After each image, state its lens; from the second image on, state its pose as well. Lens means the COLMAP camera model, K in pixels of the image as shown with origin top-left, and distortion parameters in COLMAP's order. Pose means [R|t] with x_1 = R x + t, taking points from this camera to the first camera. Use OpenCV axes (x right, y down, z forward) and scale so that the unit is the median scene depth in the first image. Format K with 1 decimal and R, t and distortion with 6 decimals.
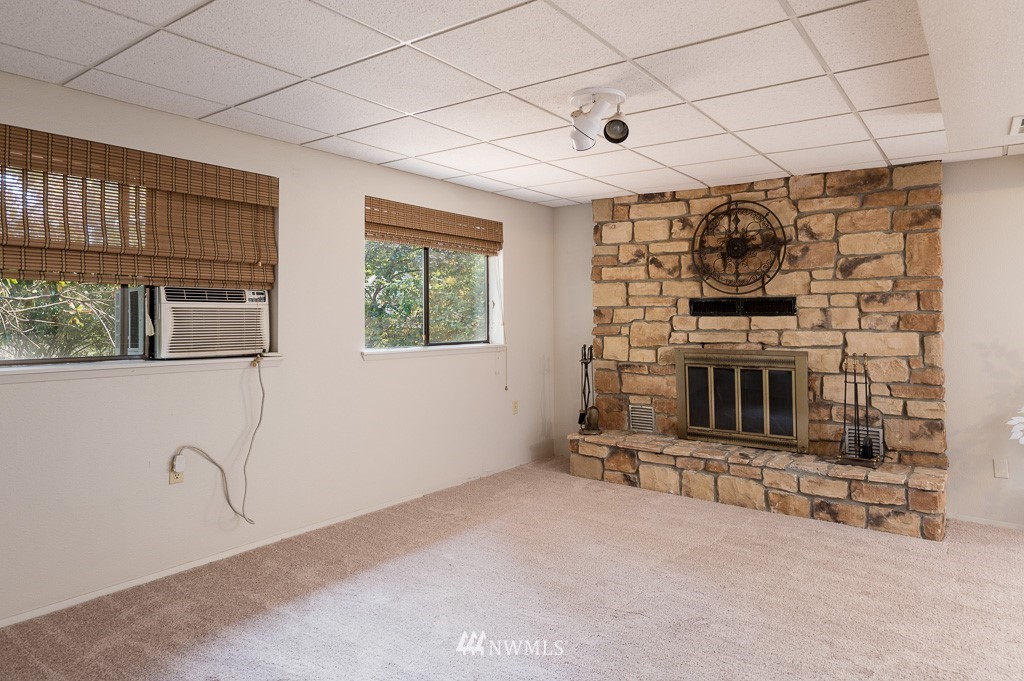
lens RADIAL K [[636.0, 0, 501.2], [0, 636.0, 315.6], [0, 0, 1]] dist [-0.008459, -0.001699]
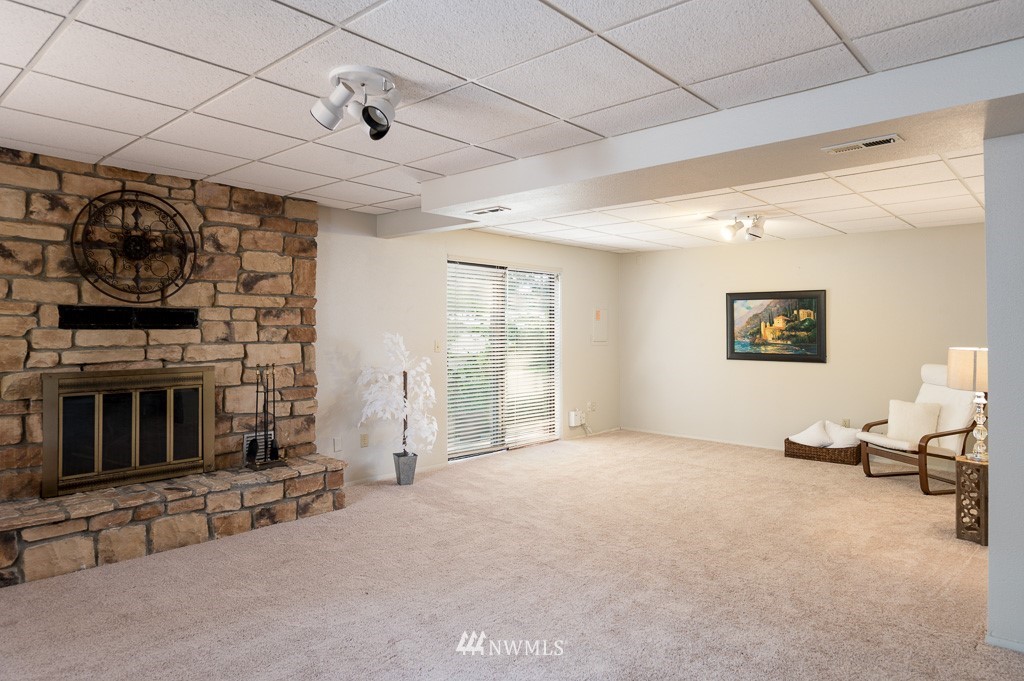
lens RADIAL K [[636.0, 0, 511.0], [0, 636.0, 333.0], [0, 0, 1]] dist [-0.008459, -0.001699]
pose [[0.081385, -0.005286, 0.996669, -0.441143], [-0.001435, 0.999984, 0.005420, 0.000567], [-0.996682, -0.001871, 0.081376, 0.462986]]
